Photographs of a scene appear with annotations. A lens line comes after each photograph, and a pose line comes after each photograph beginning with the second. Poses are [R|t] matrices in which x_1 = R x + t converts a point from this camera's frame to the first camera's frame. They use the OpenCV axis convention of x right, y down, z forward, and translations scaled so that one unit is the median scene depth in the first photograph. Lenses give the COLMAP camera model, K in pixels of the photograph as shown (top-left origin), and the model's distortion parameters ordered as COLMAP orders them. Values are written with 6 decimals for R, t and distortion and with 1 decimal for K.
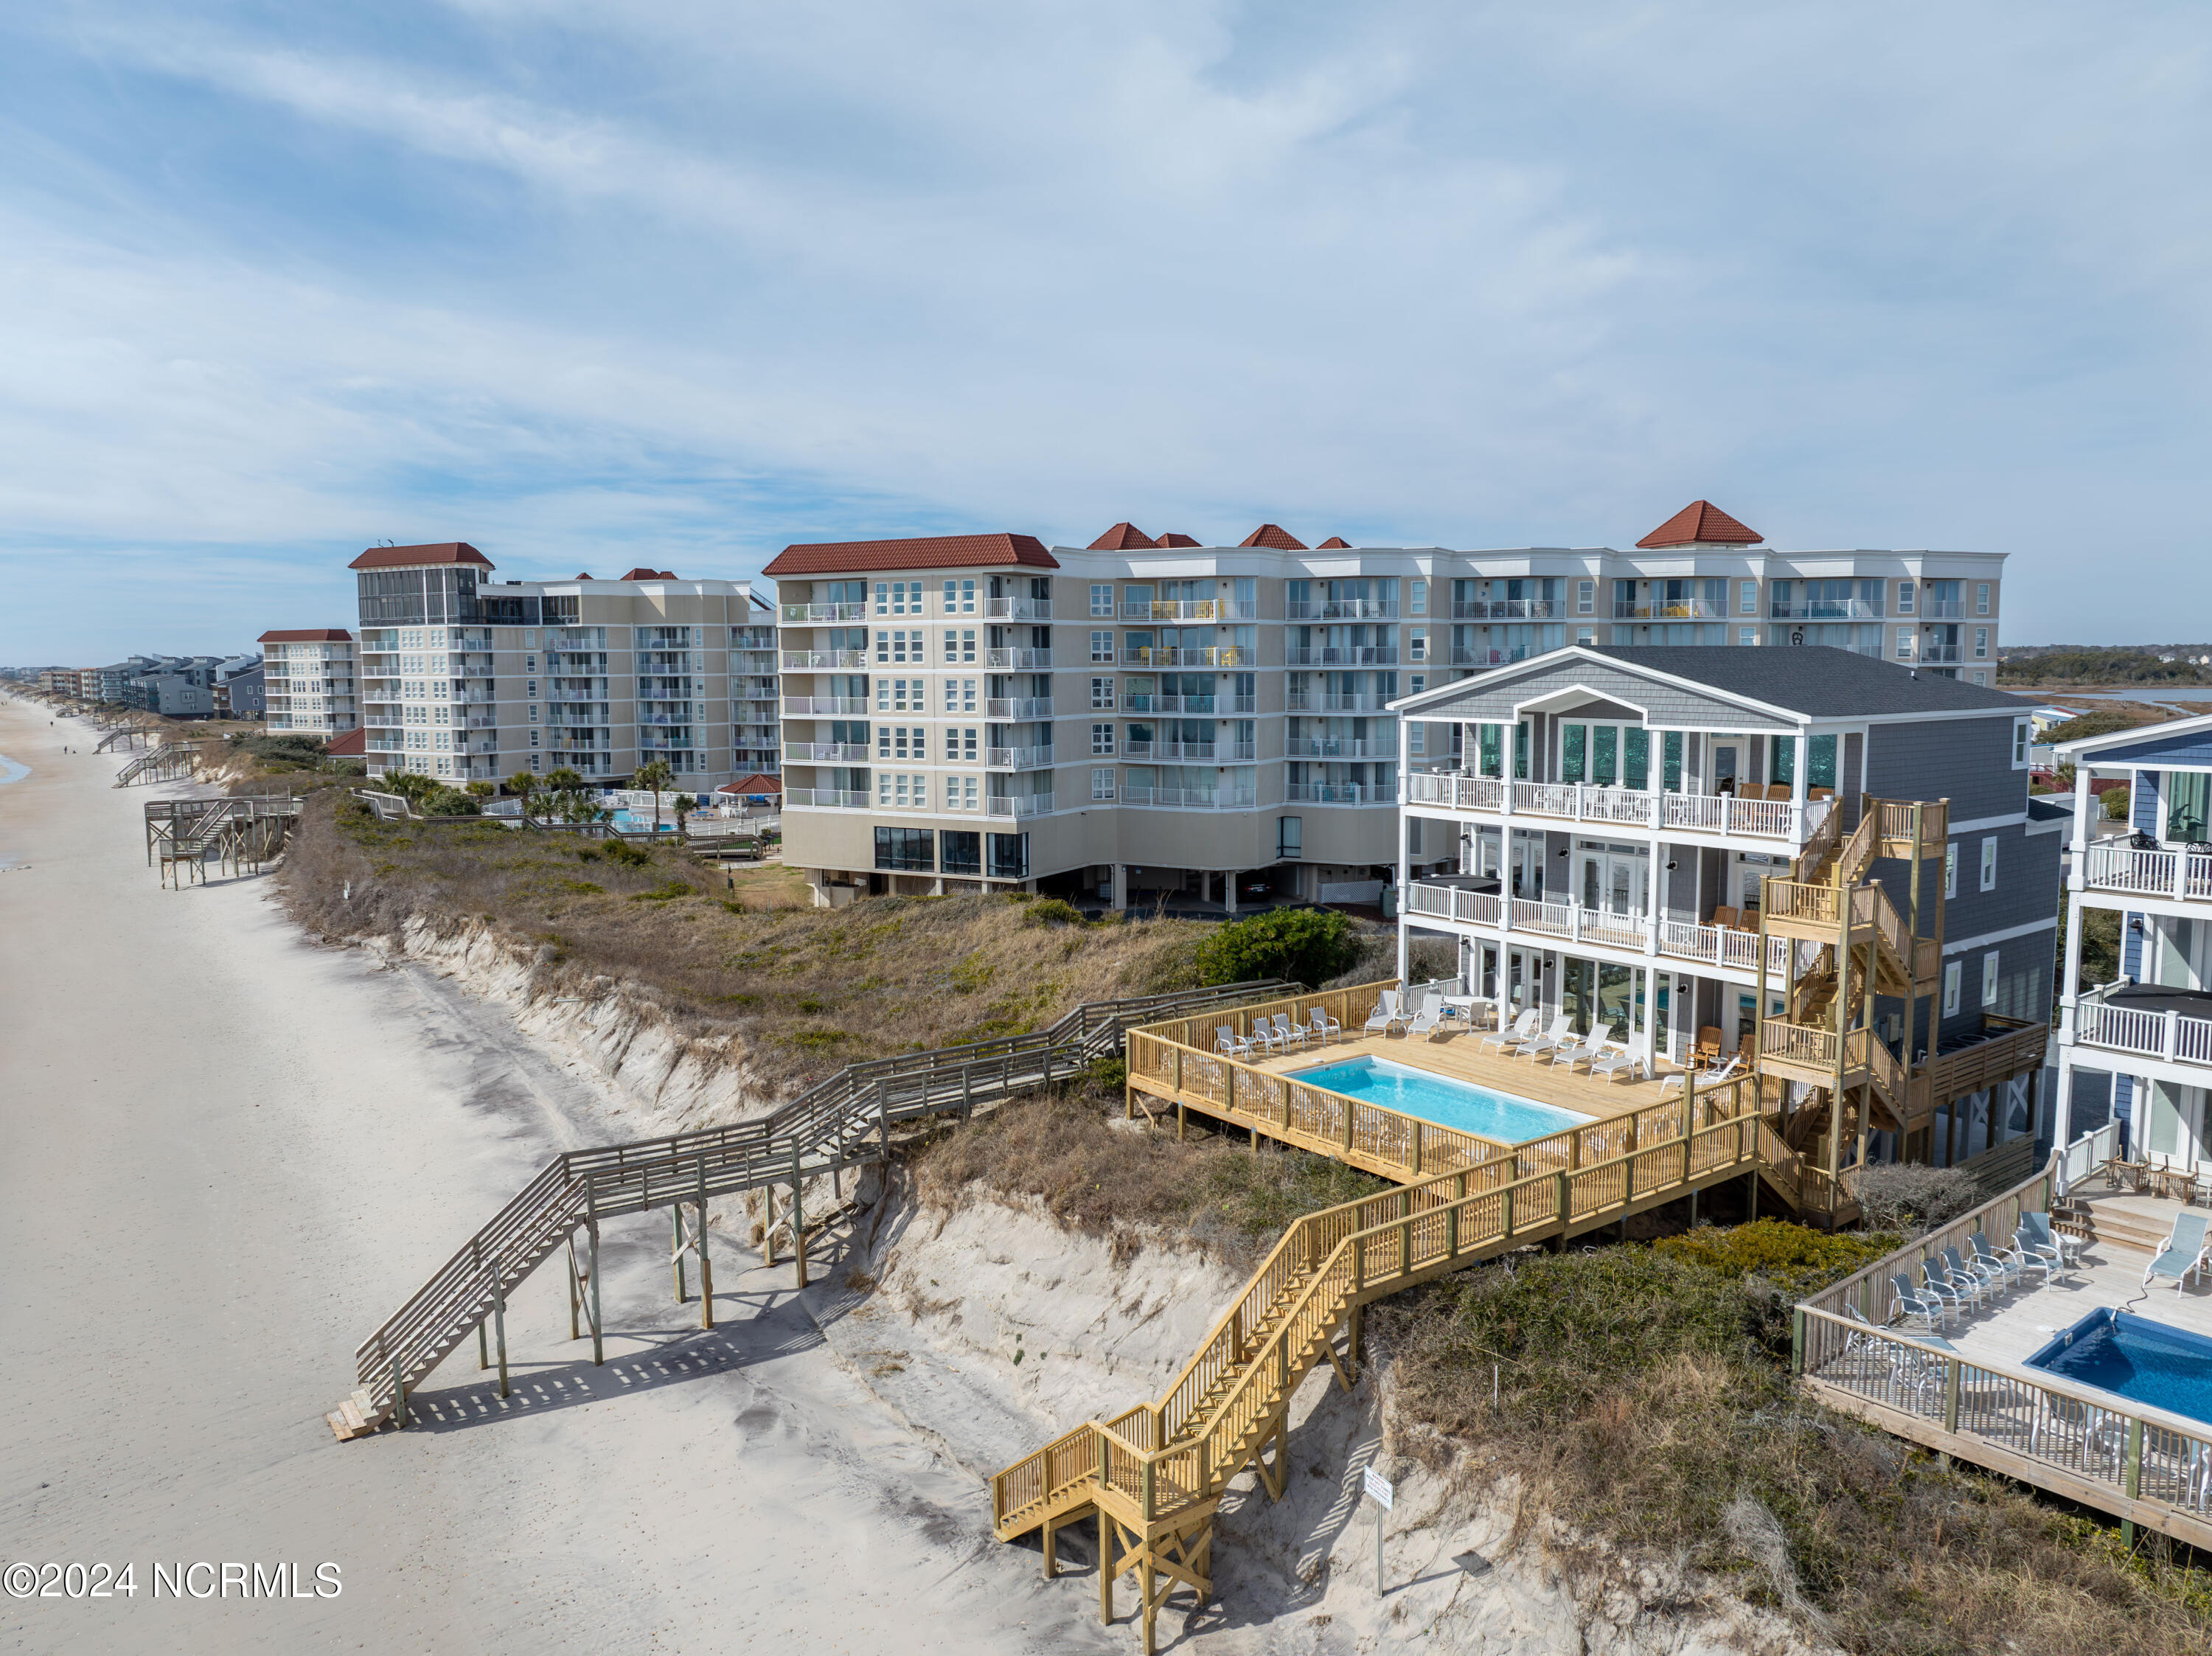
lens RADIAL K [[1565.4, 0, 1105.7], [0, 1565.4, 815.6], [0, 0, 1]] dist [-0.038046, 0.000785]
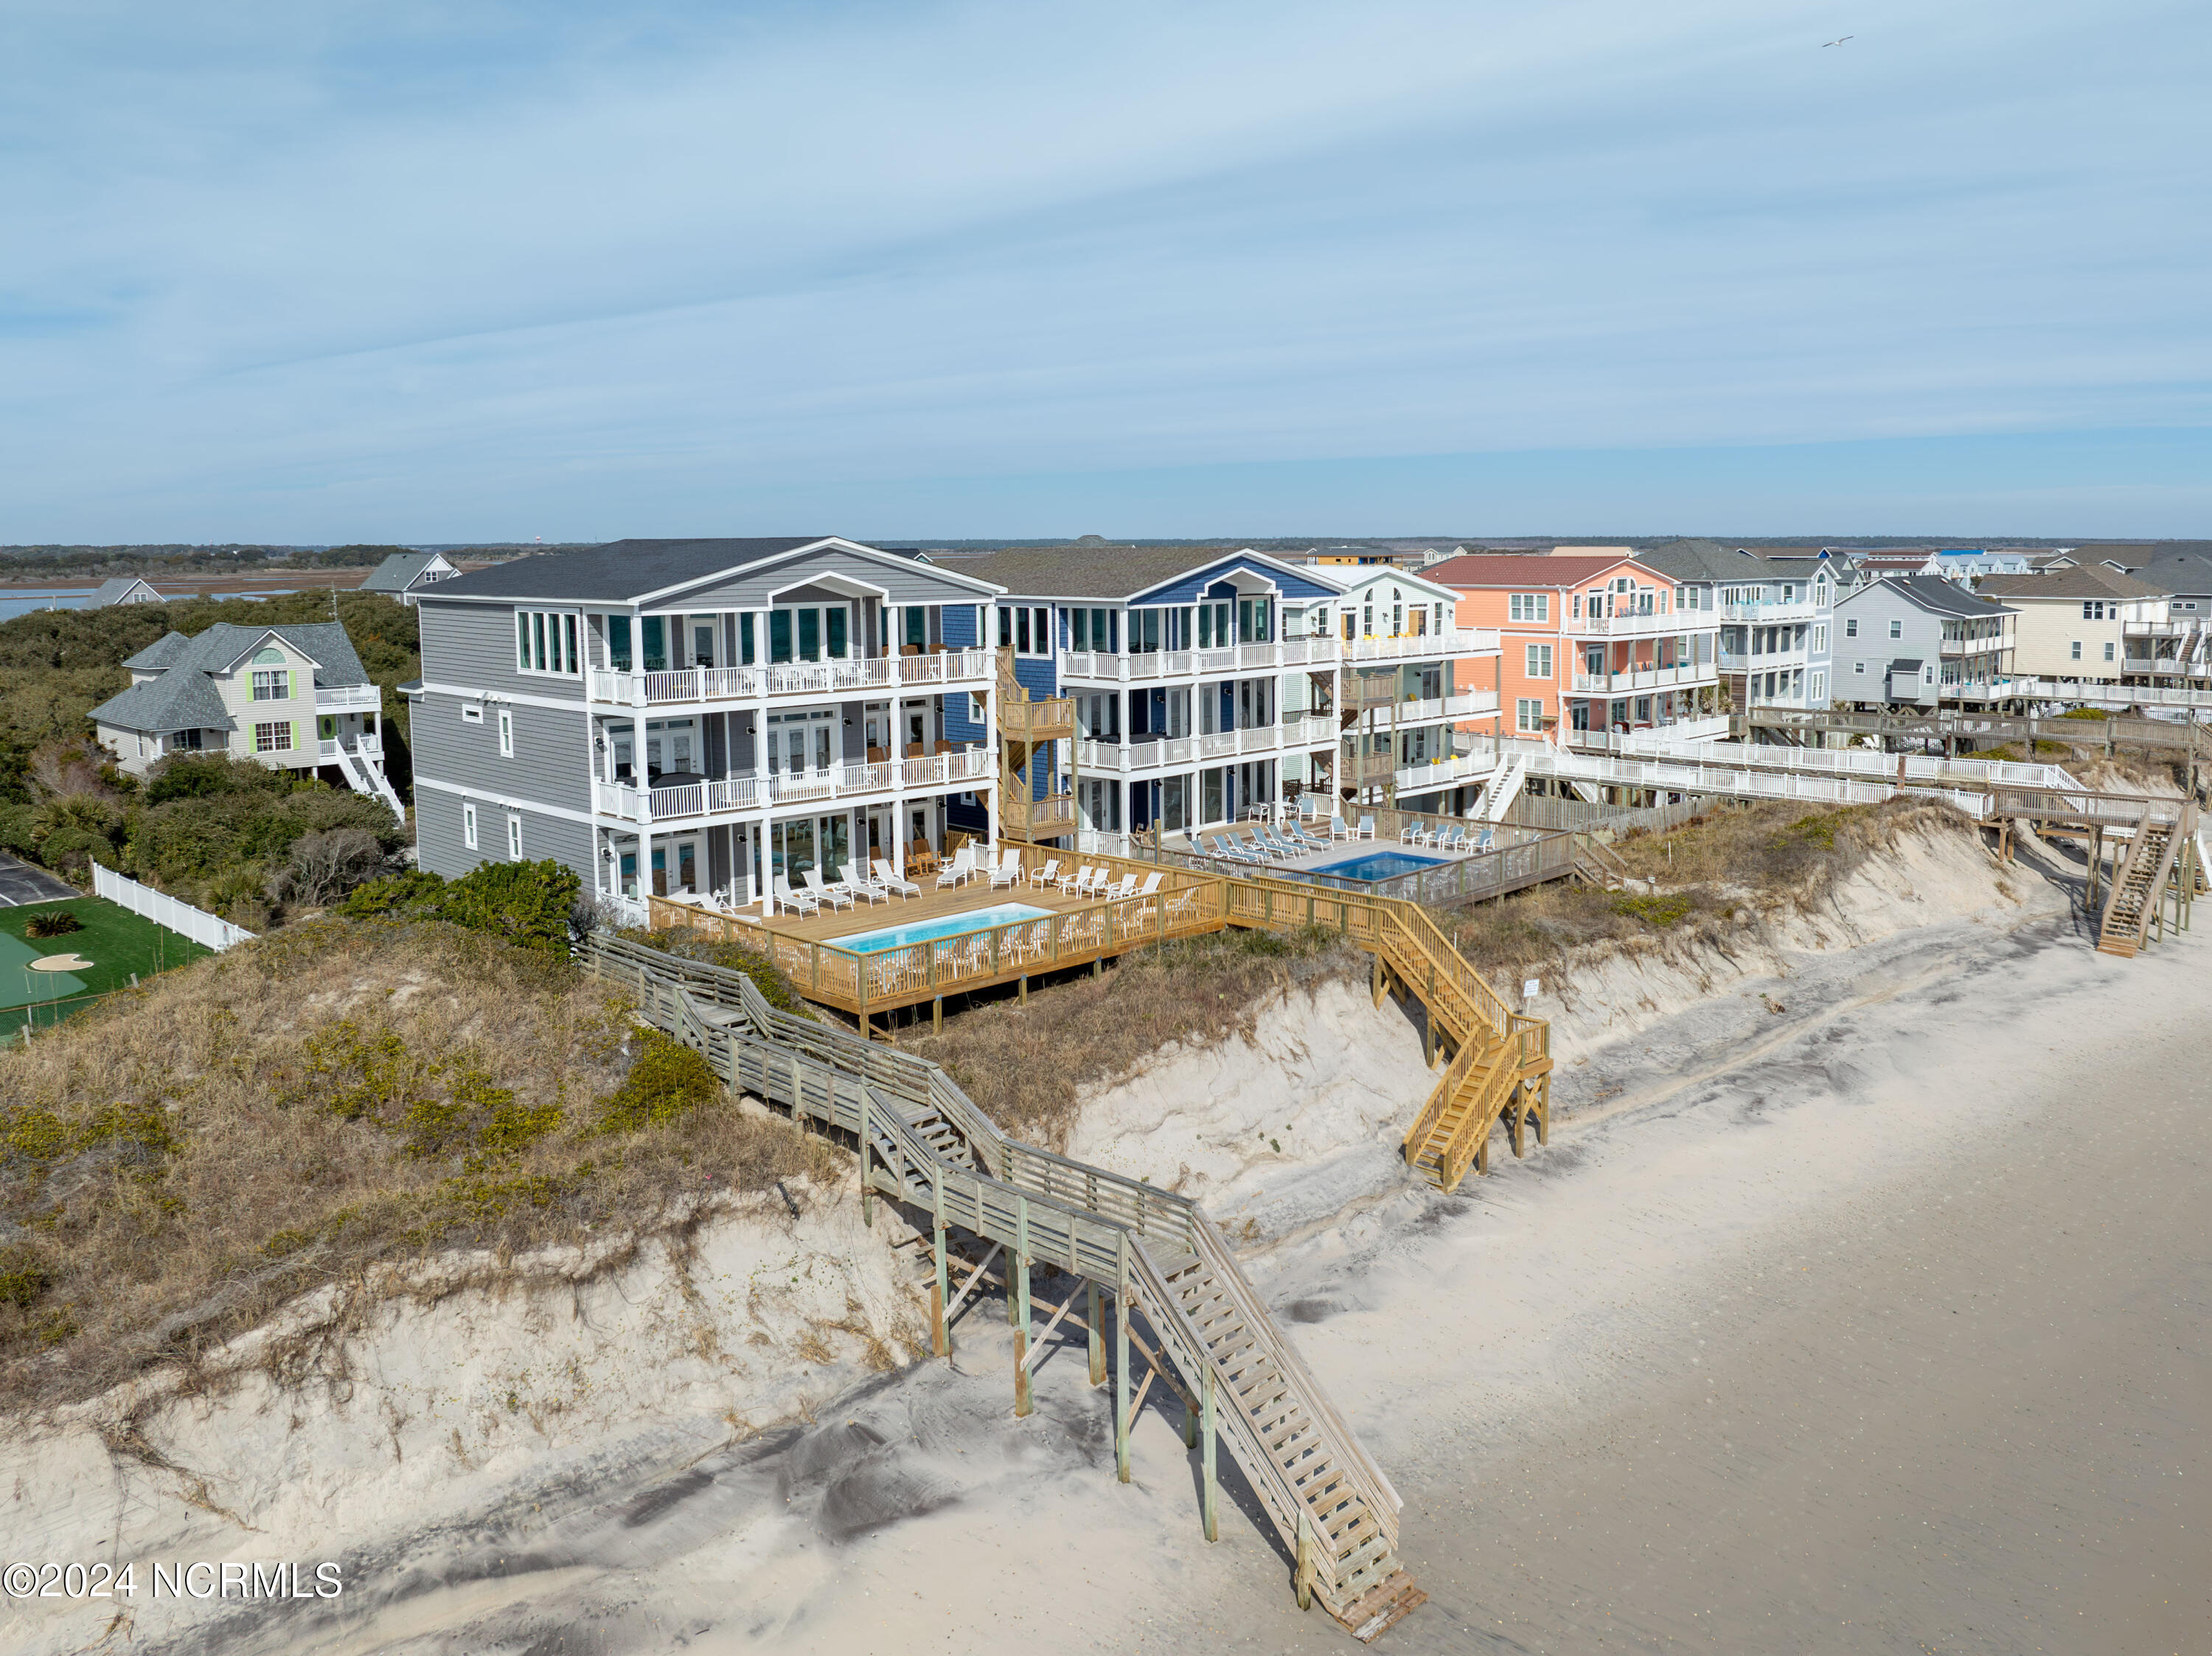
lens RADIAL K [[1718.1, 0, 1224.1], [0, 1718.1, 738.3], [0, 0, 1]] dist [-0.013171, -0.006832]
pose [[-0.179599, -0.105032, 0.978117, -0.838827], [0.103935, 0.986693, 0.125037, -0.076957], [-0.978234, 0.124117, -0.166292, 0.800695]]
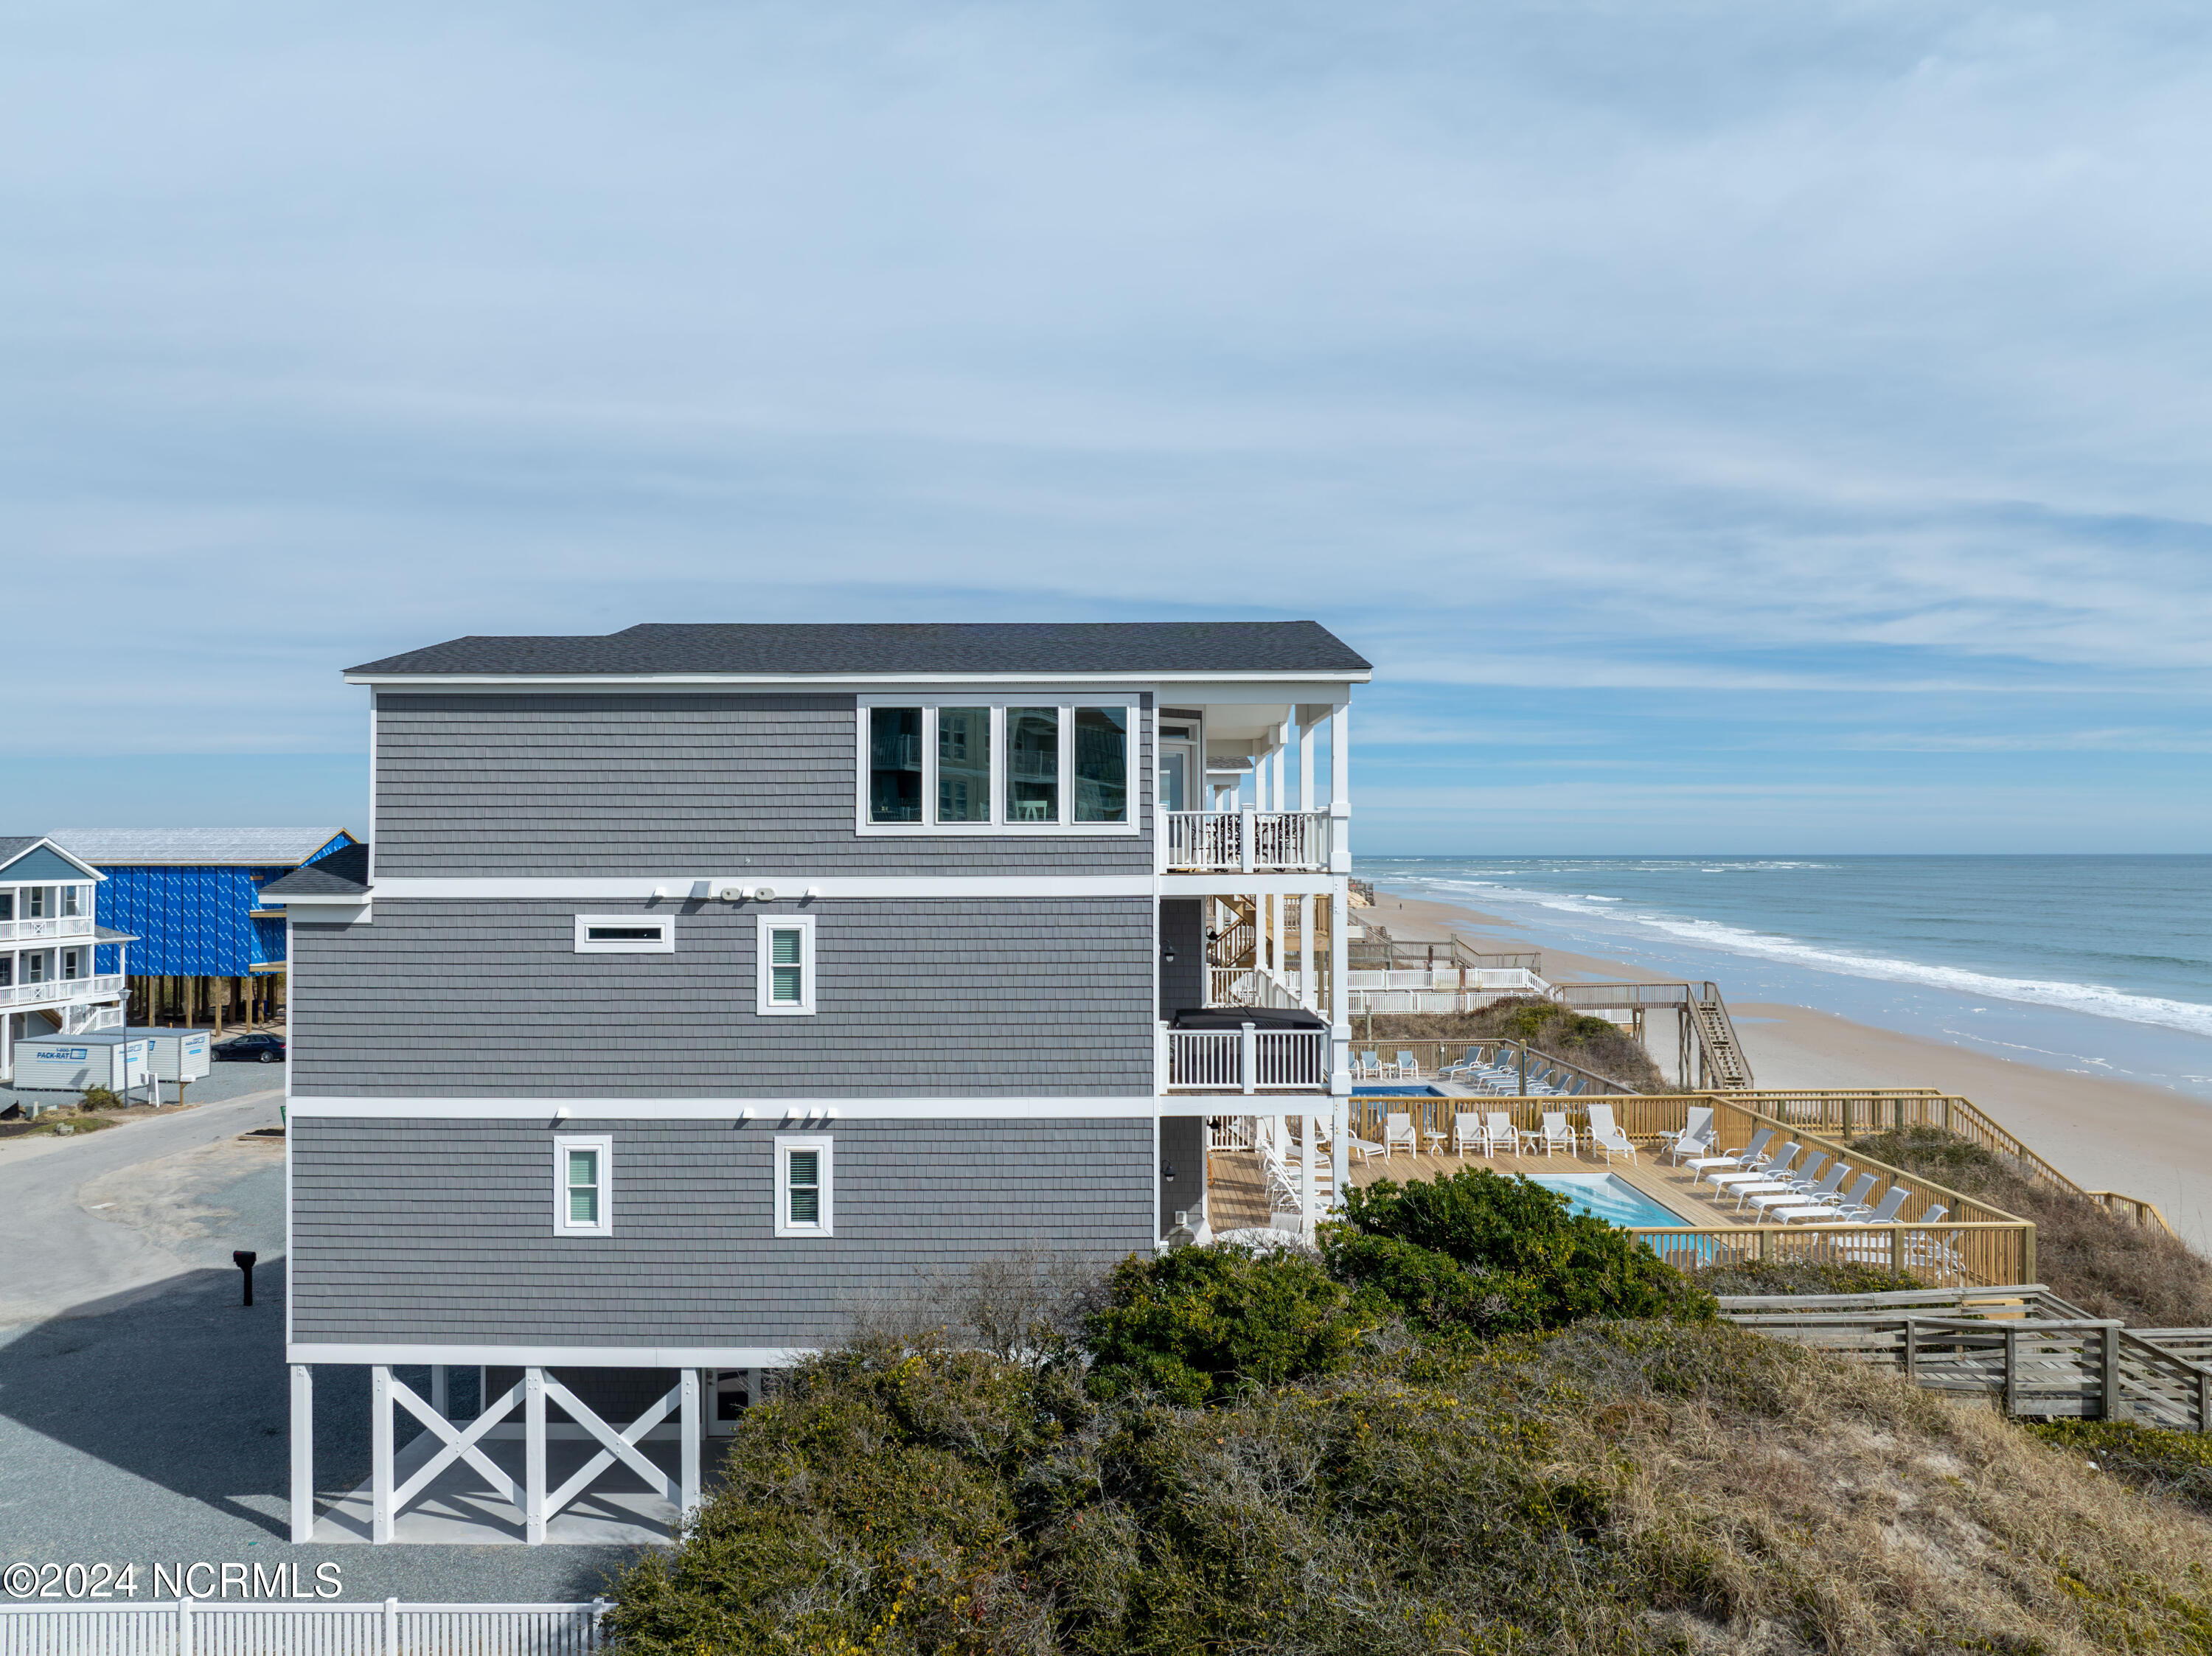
lens RADIAL K [[1565.4, 0, 1123.0], [0, 1565.4, 814.9], [0, 0, 1]] dist [-0.038046, 0.000785]
pose [[-0.808230, 0.022405, 0.588440, -0.045135], [0.064258, 0.996664, 0.050312, -0.053312], [-0.585350, 0.078476, -0.806974, 1.389333]]
